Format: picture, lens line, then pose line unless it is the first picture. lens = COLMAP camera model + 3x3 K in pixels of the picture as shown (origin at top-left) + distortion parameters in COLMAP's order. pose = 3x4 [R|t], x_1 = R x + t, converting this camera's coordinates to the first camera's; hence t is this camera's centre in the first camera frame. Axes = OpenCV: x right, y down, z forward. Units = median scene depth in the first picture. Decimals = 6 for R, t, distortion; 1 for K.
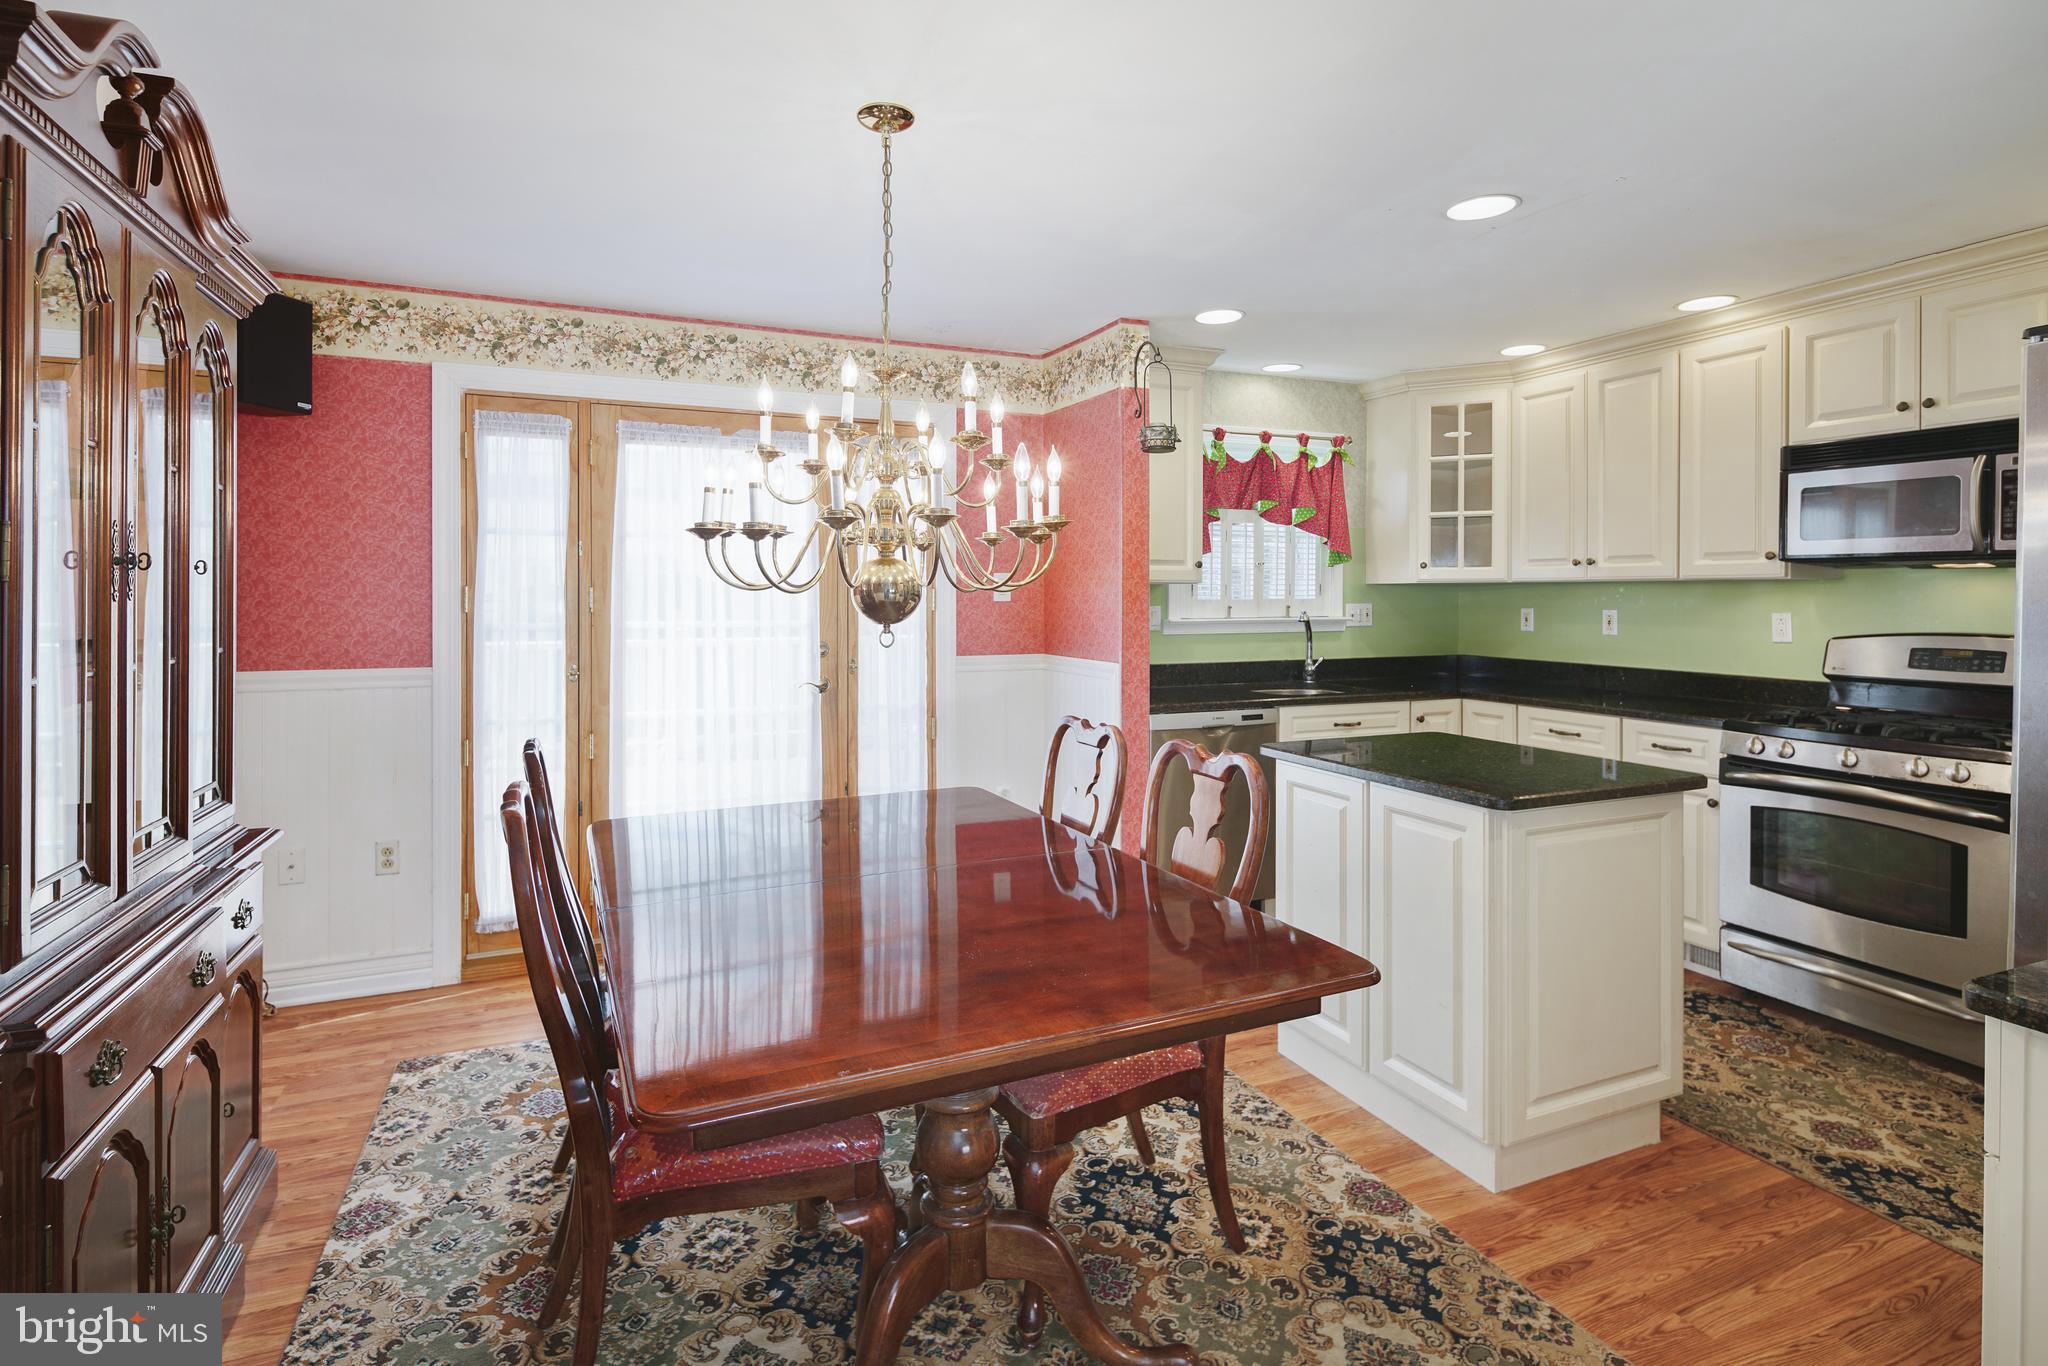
lens RADIAL K [[1001.4, 0, 981.4], [0, 1001.4, 601.5], [0, 0, 1]] dist [0.007458, -0.004750]
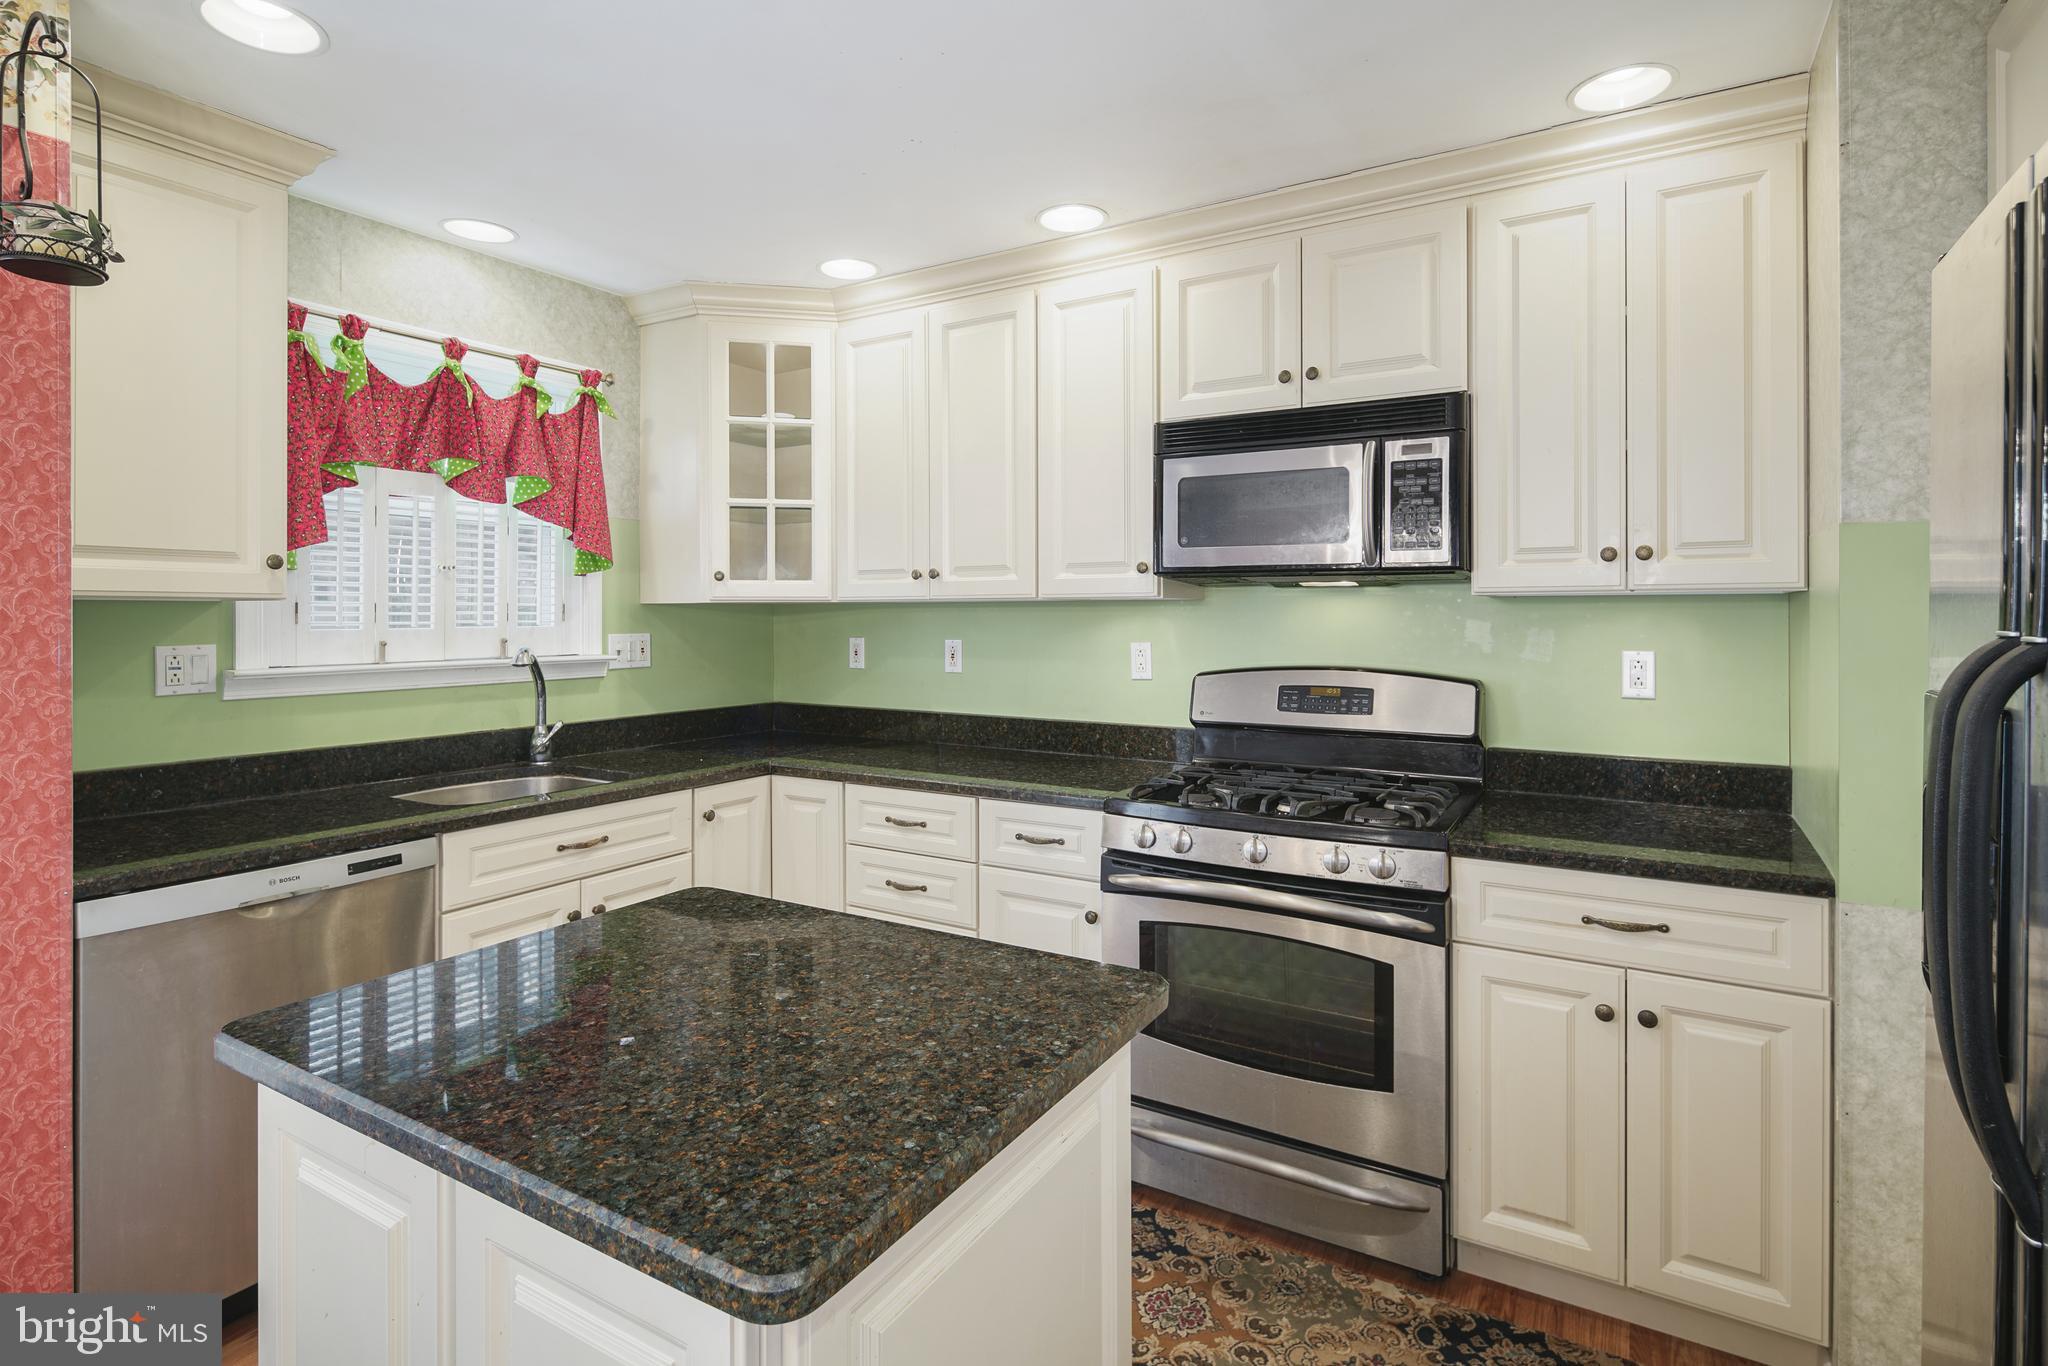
lens RADIAL K [[1011.0, 0, 1018.3], [0, 1011.0, 611.6], [0, 0, 1]] dist [0.005649, 0.000259]
pose [[0.794212, 0.000927, 0.607640, 0.203670], [0.006234, 0.999934, -0.009673, -0.004980], [-0.607608, 0.011470, 0.794154, 0.368807]]
